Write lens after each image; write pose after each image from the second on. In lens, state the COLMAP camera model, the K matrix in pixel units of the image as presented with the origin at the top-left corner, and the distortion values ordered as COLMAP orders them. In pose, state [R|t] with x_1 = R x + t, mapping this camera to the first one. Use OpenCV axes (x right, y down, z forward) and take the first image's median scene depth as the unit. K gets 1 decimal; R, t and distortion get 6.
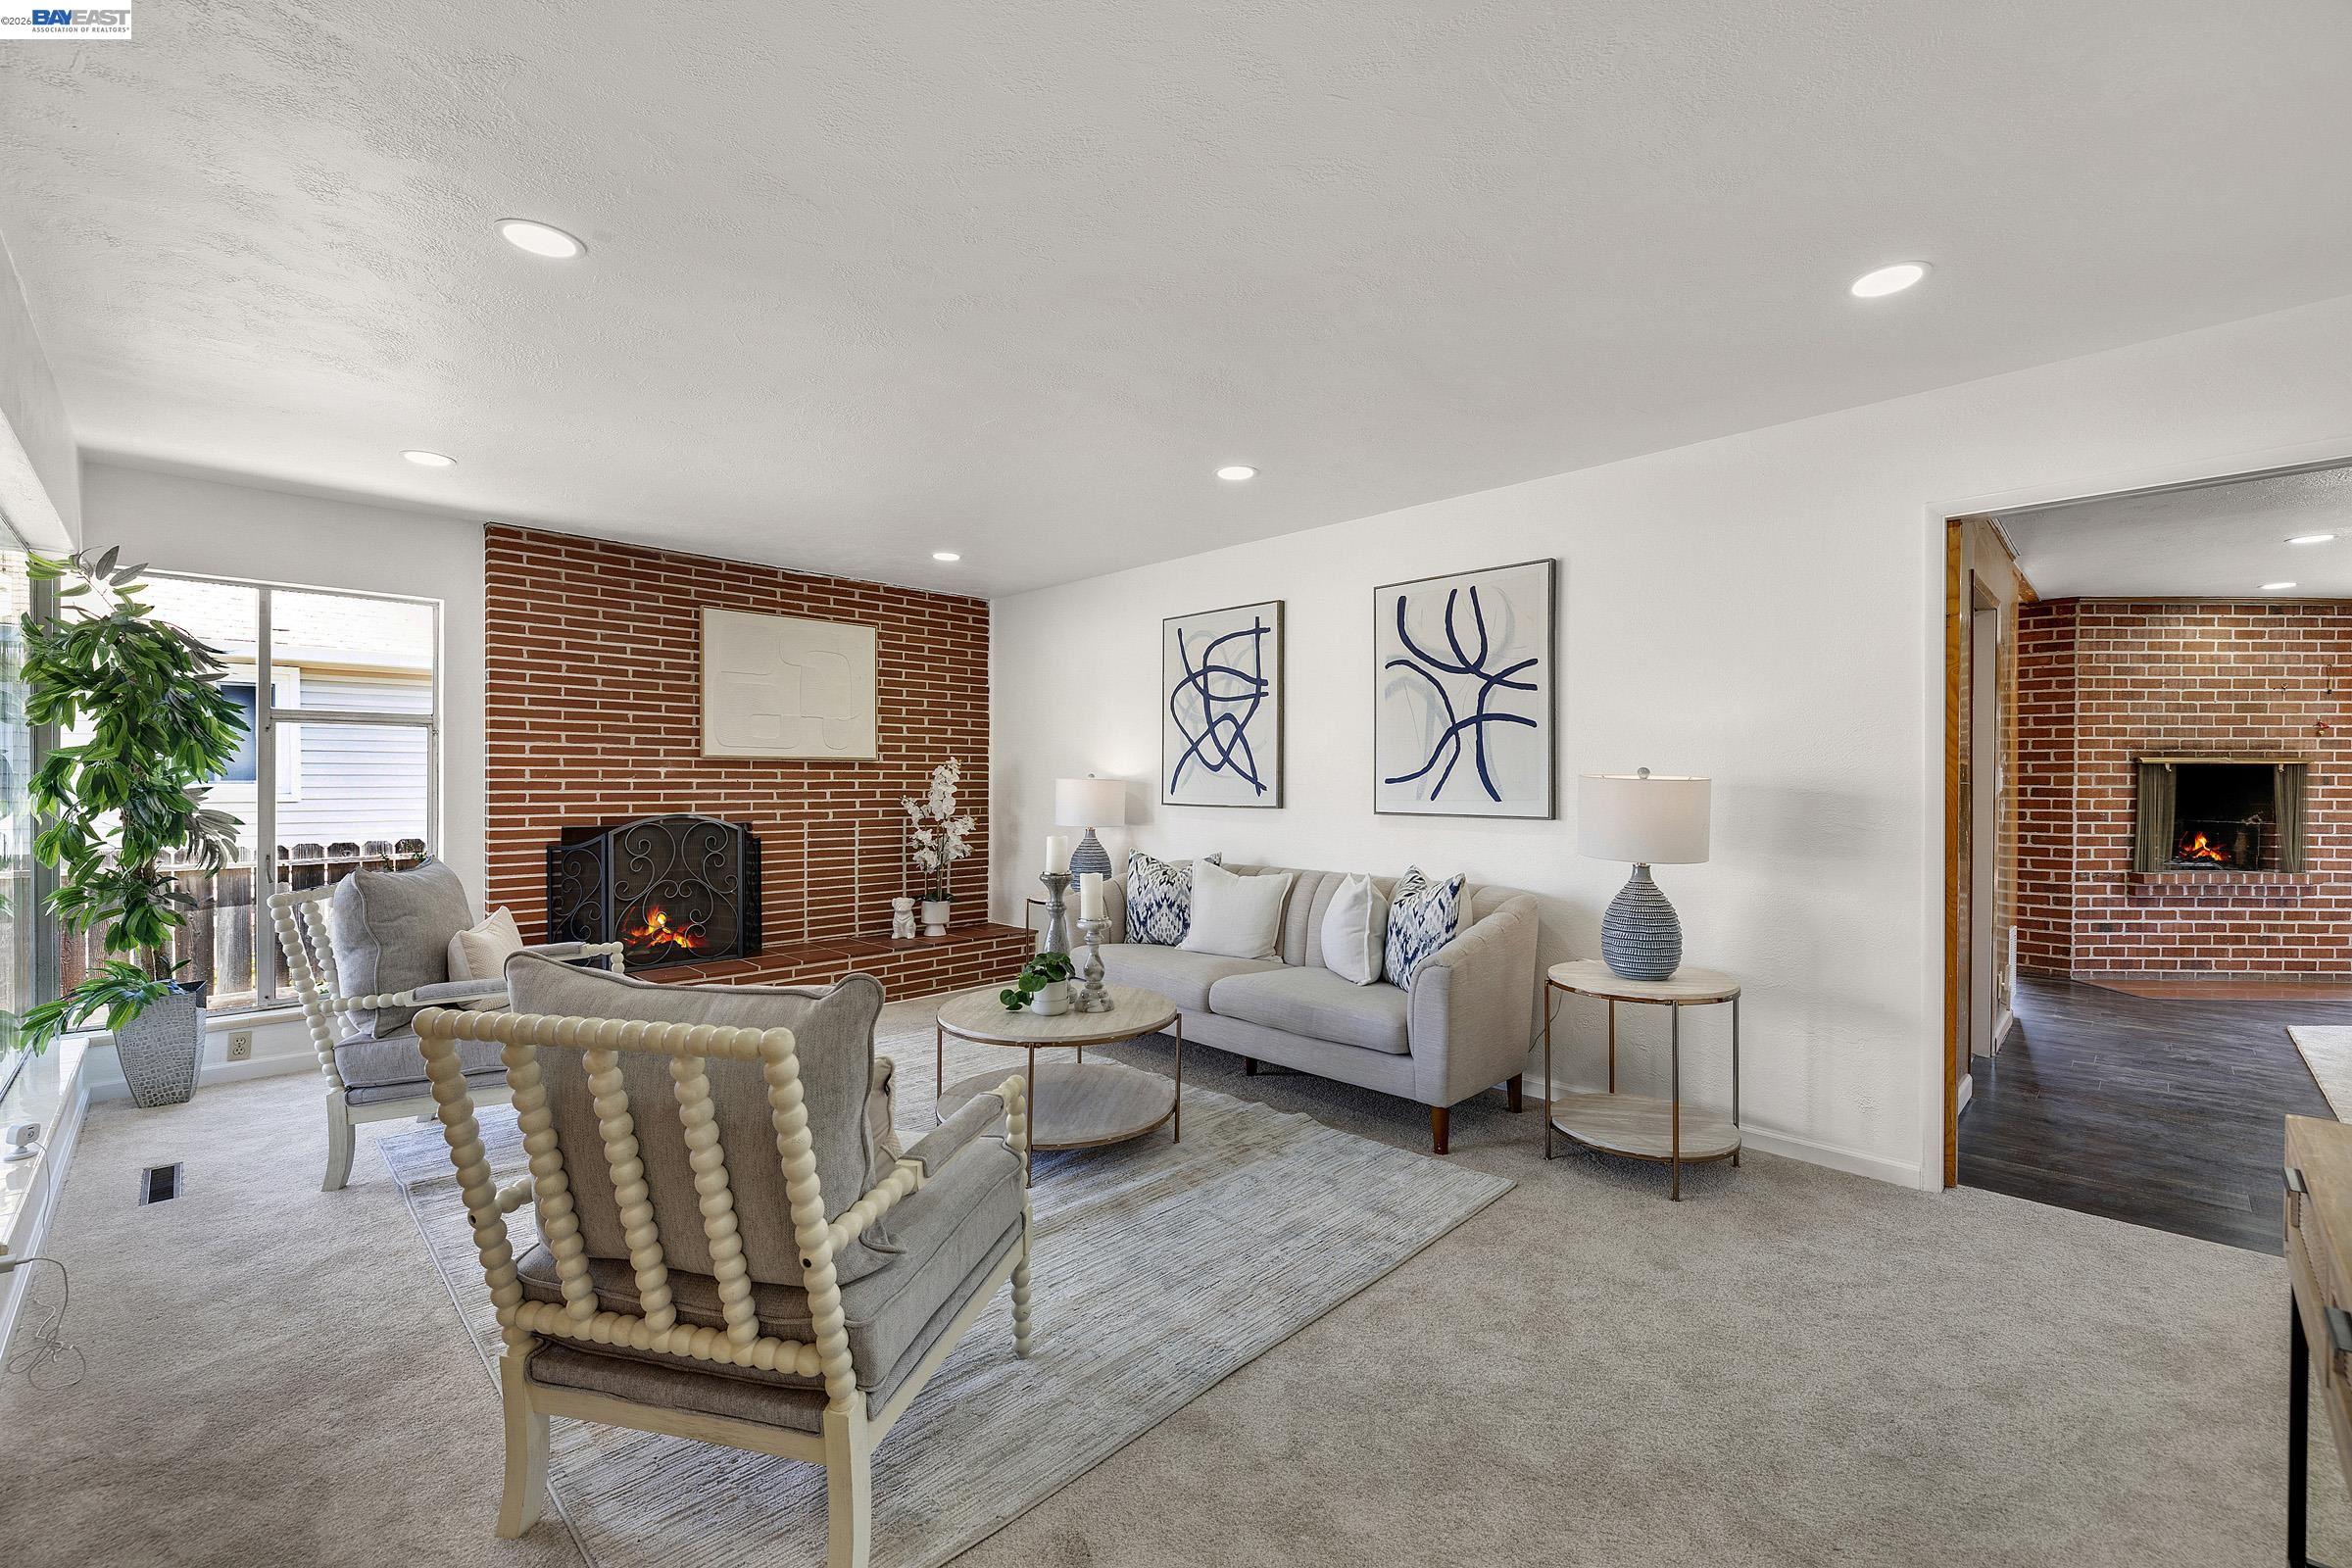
lens RADIAL K [[988.6, 0, 1166.0], [0, 988.6, 781.5], [0, 0, 1]] dist [-0.002820, -0.000356]
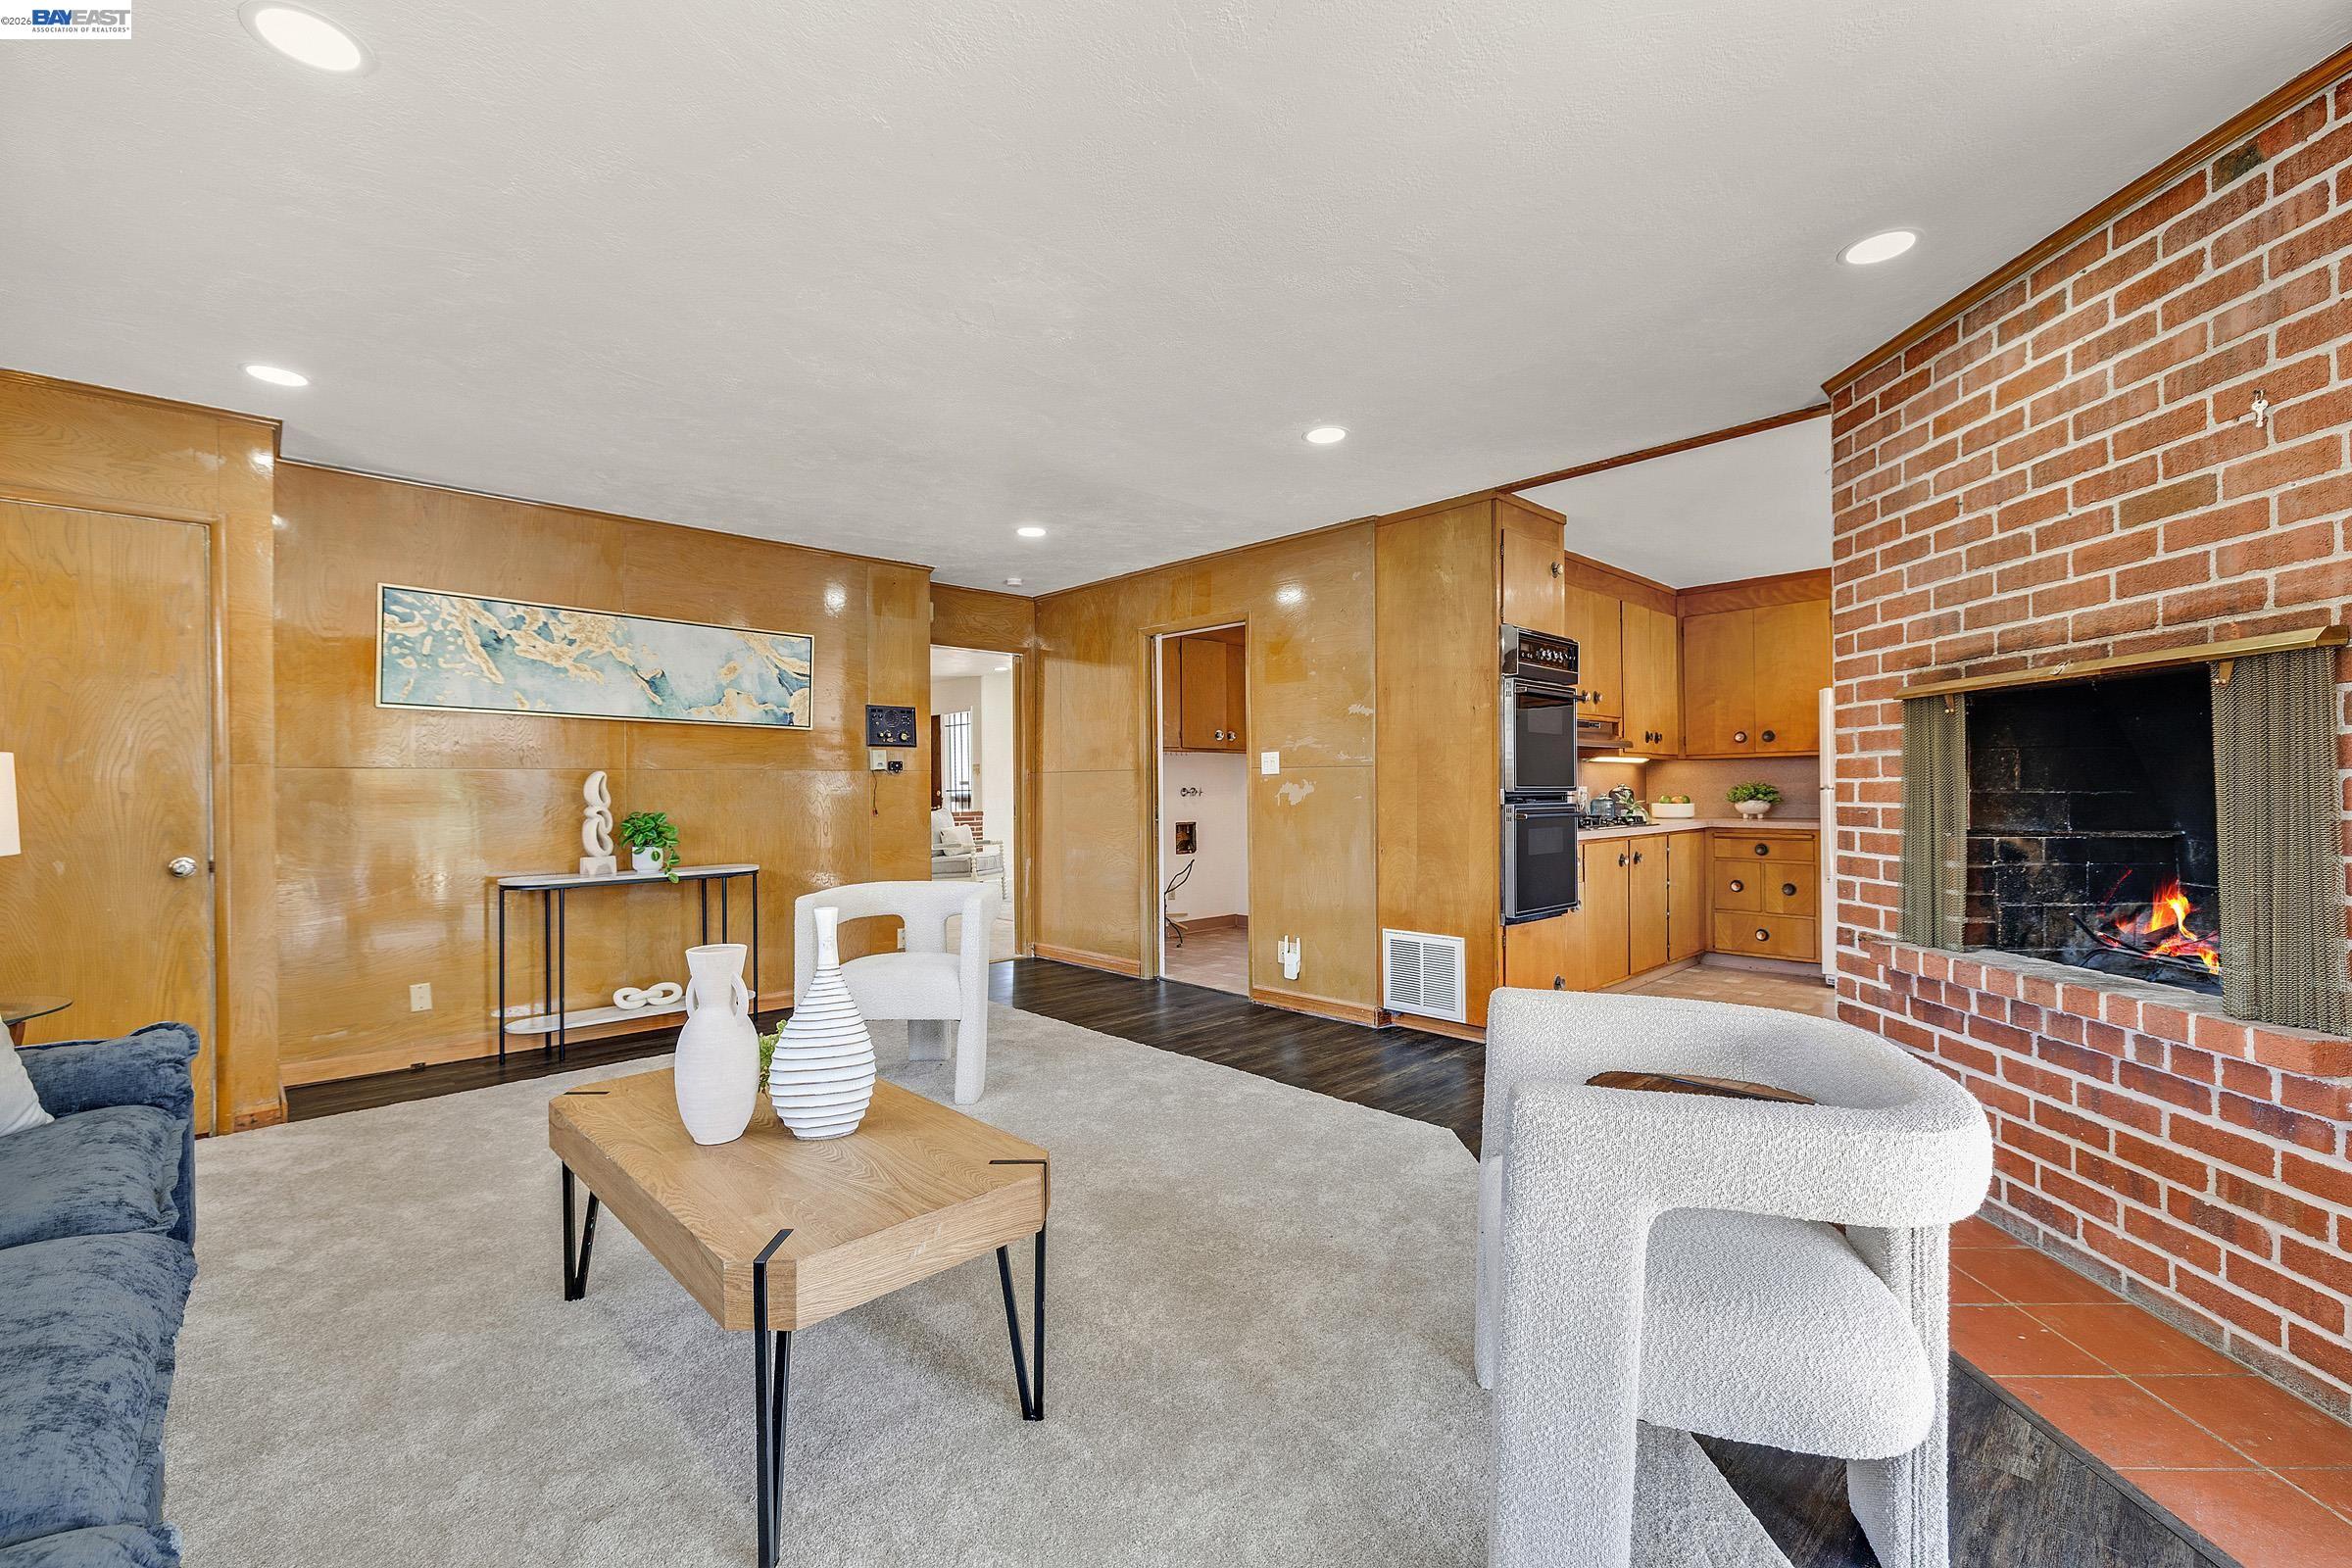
lens RADIAL K [[988.6, 0, 1171.4], [0, 988.6, 783.3], [0, 0, 1]] dist [-0.002820, -0.000356]
pose [[-0.027243, -0.007746, -0.999599, 1.442135], [0.001485, 0.999969, -0.007789, 0.022523], [0.999628, -0.001696, -0.027231, 0.673125]]
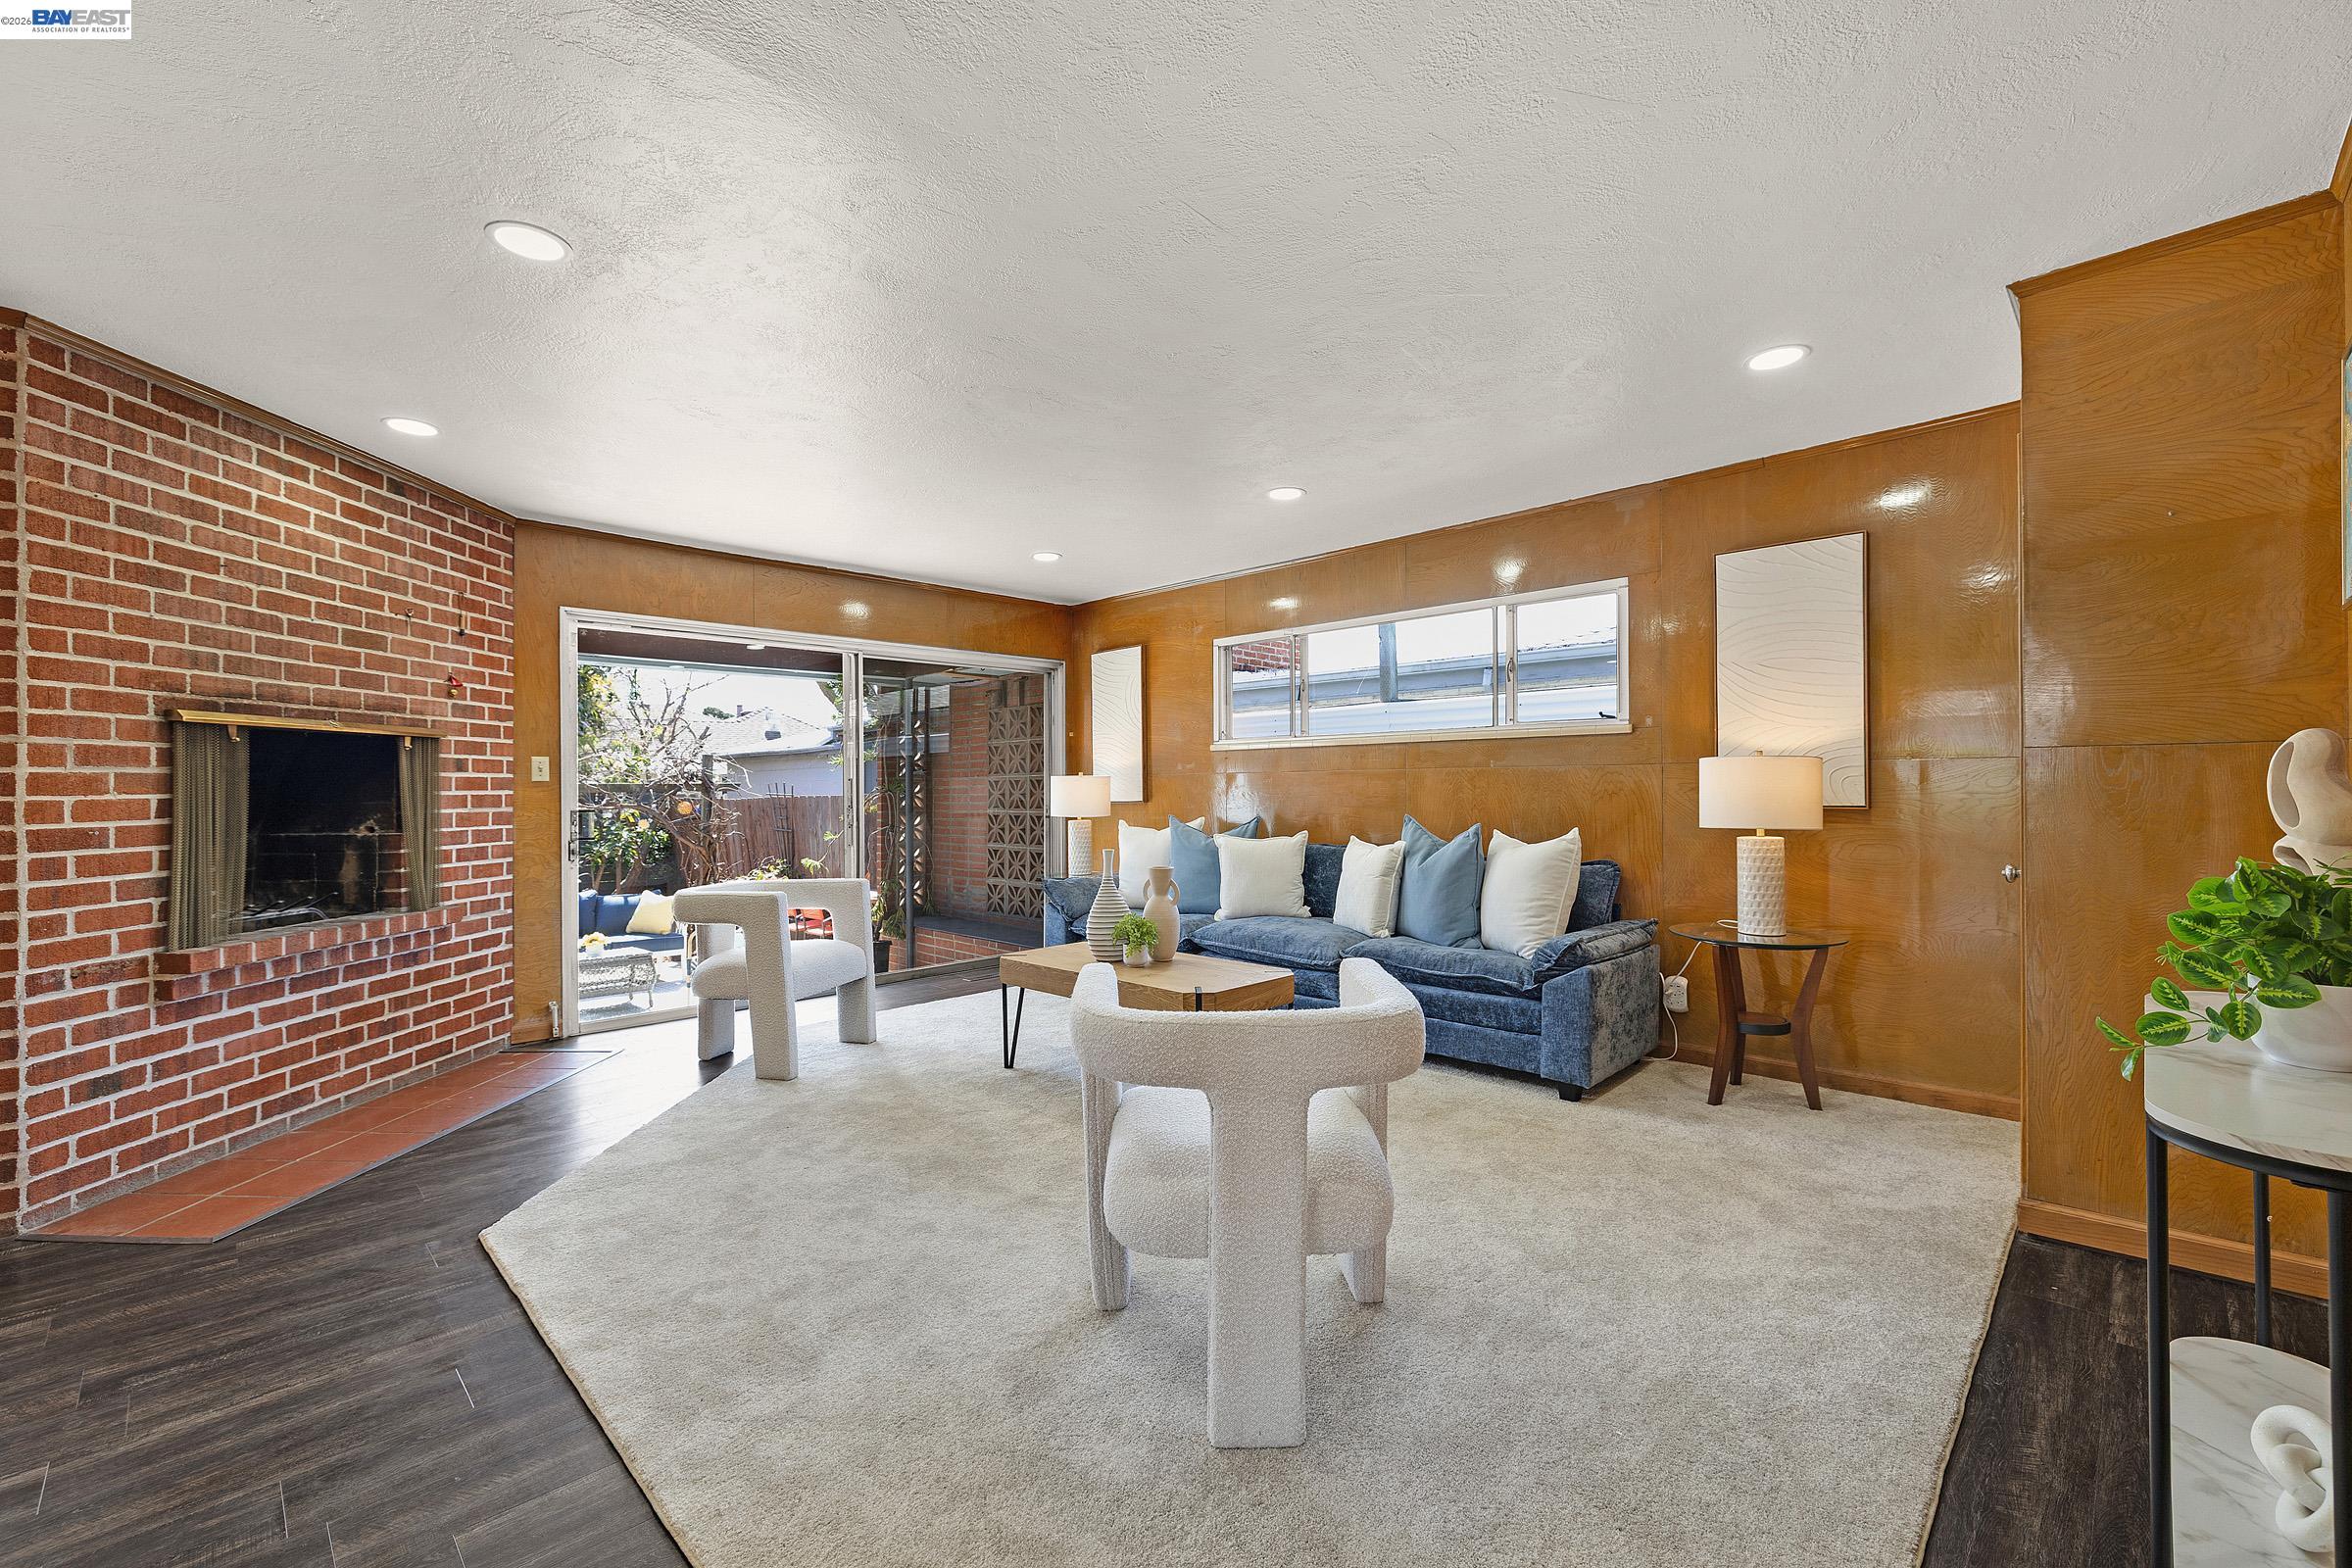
lens RADIAL K [[988.6, 0, 1168.3], [0, 988.6, 785.5], [0, 0, 1]] dist [-0.002820, -0.000356]
pose [[0.004896, -0.004278, 0.999979, 0.509994], [0.011998, 0.999919, 0.004219, 0.016116], [-0.999916, 0.011977, 0.004947, 0.514880]]
